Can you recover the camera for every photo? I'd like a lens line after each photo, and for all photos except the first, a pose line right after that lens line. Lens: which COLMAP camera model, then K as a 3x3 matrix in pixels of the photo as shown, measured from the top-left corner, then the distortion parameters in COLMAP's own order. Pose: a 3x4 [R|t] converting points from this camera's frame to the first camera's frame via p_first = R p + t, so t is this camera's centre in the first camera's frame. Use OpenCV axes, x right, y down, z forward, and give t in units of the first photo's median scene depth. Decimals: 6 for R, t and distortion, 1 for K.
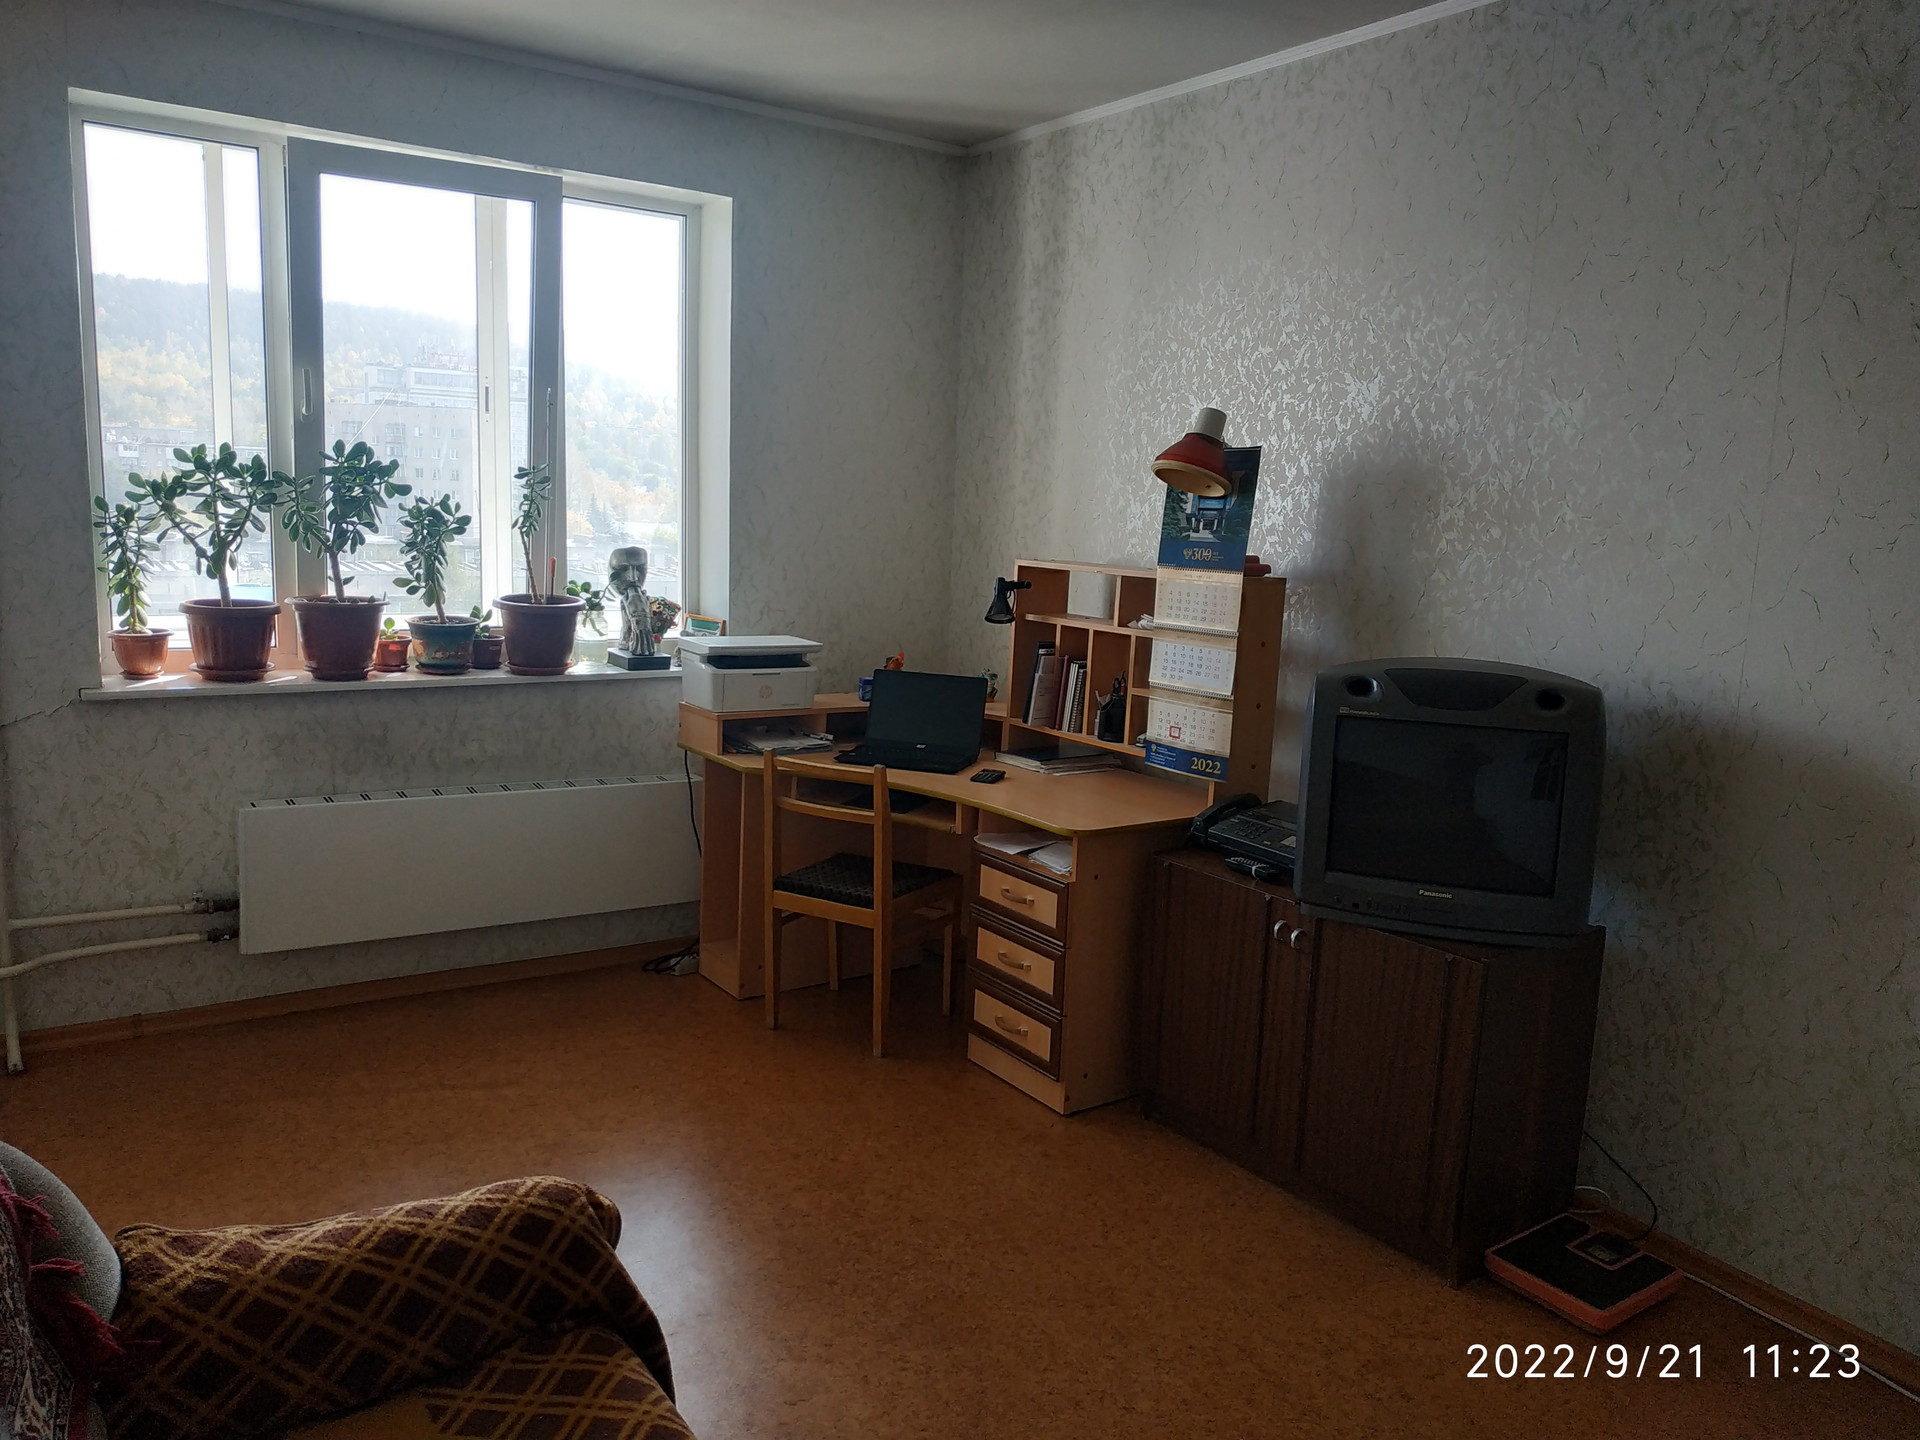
lens RADIAL K [[1415.2, 0, 962.3], [0, 1415.2, 720.2], [0, 0, 1]] dist [-0.006253, -0.003015]
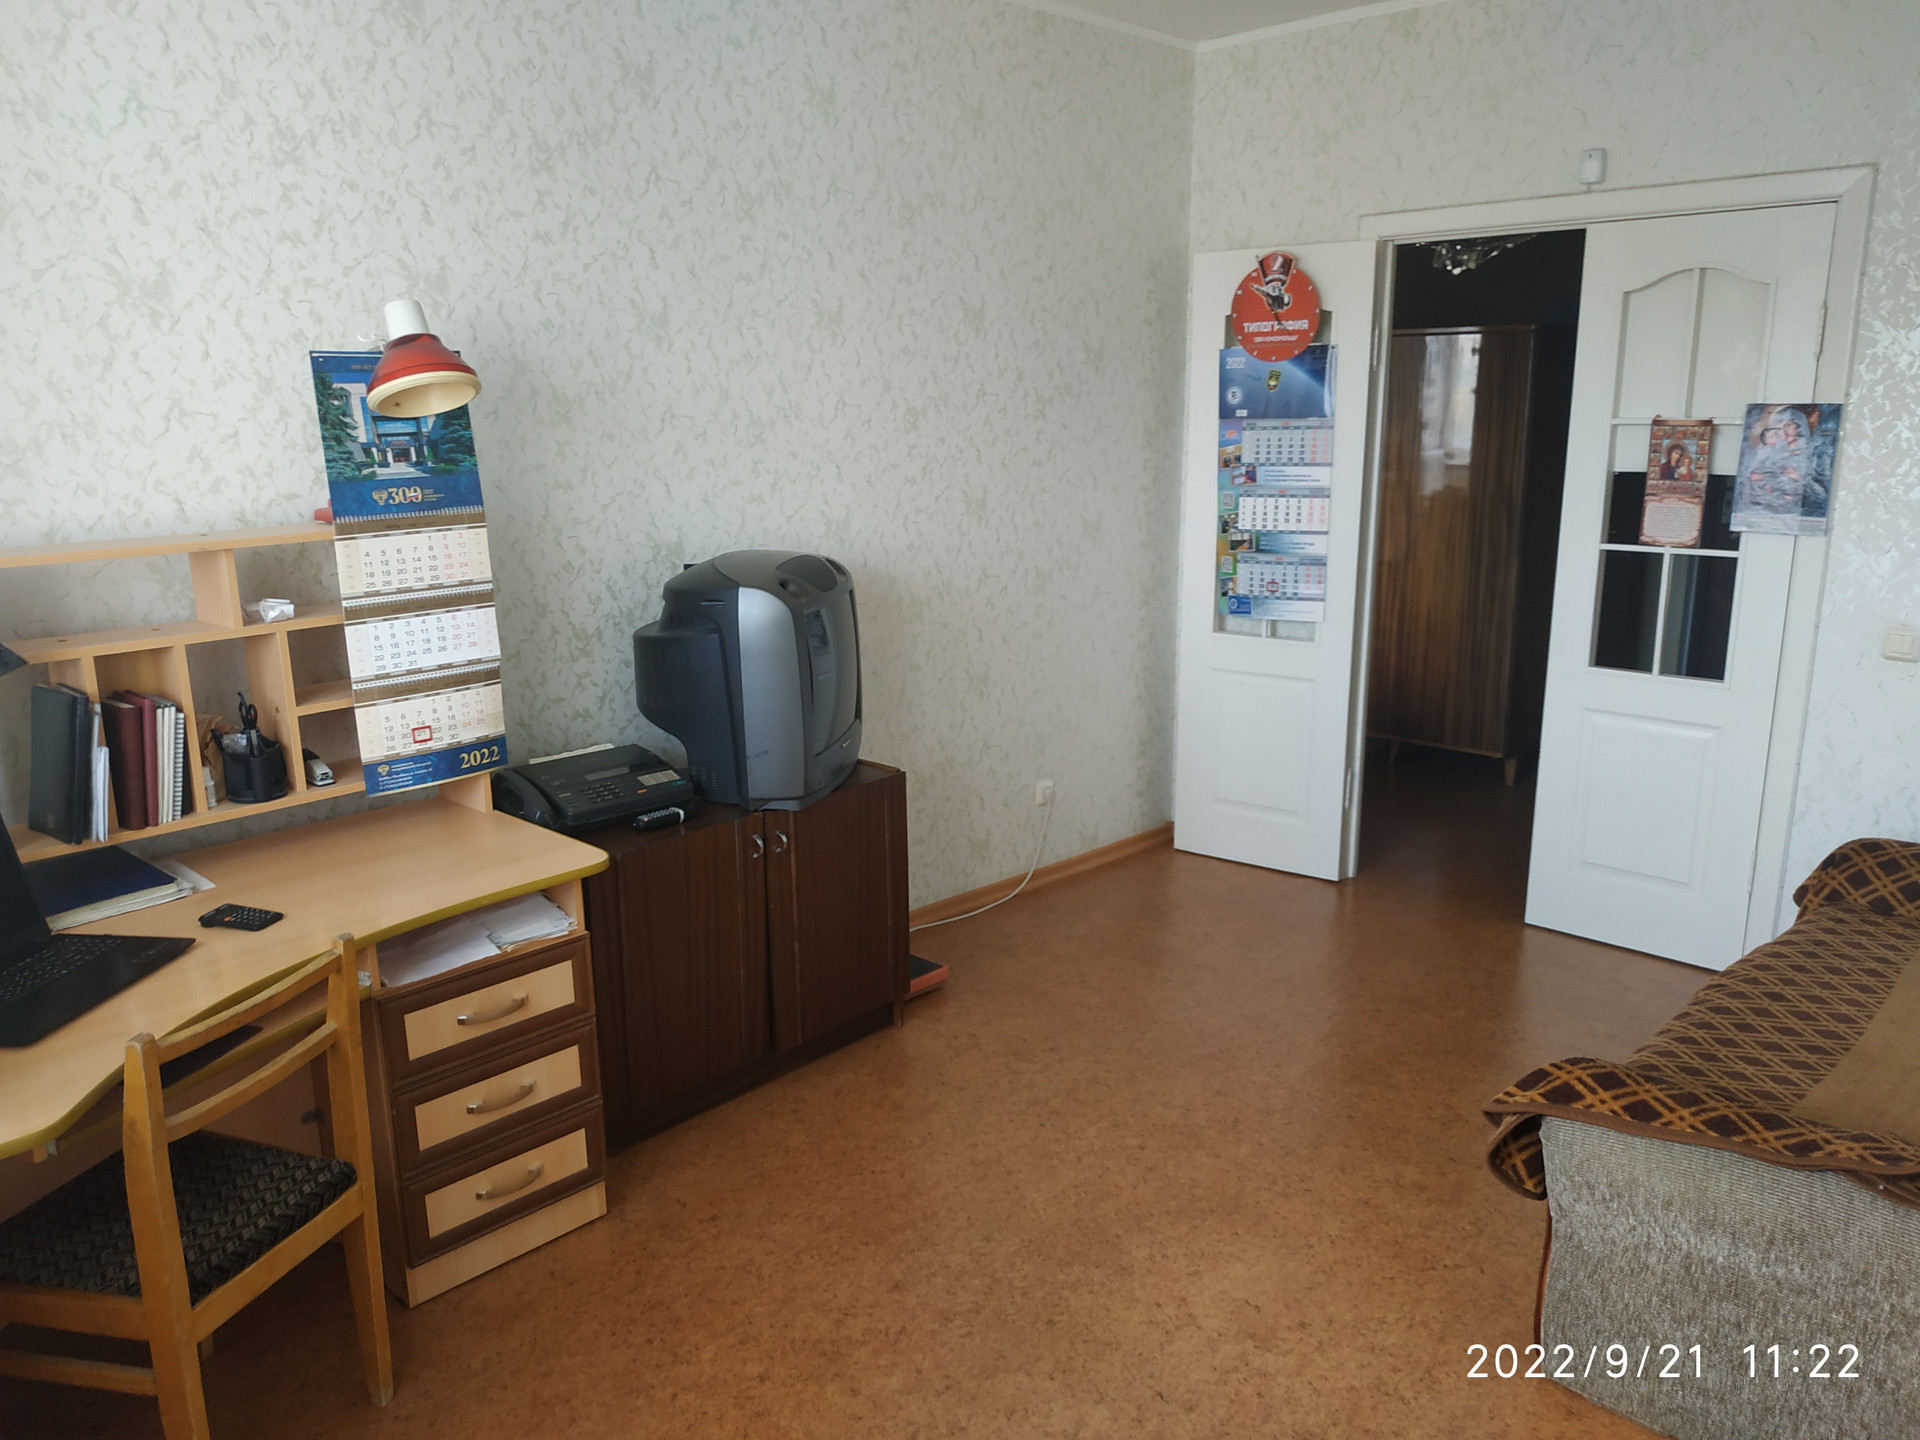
lens RADIAL K [[1415.2, 0, 961.4], [0, 1415.2, 719.8], [0, 0, 1]] dist [-0.006253, -0.003015]
pose [[-0.205871, -0.265964, 0.941743, -0.615804], [0.154631, 0.941426, 0.299677, -0.180211], [-0.966285, 0.207318, -0.152686, 0.836079]]
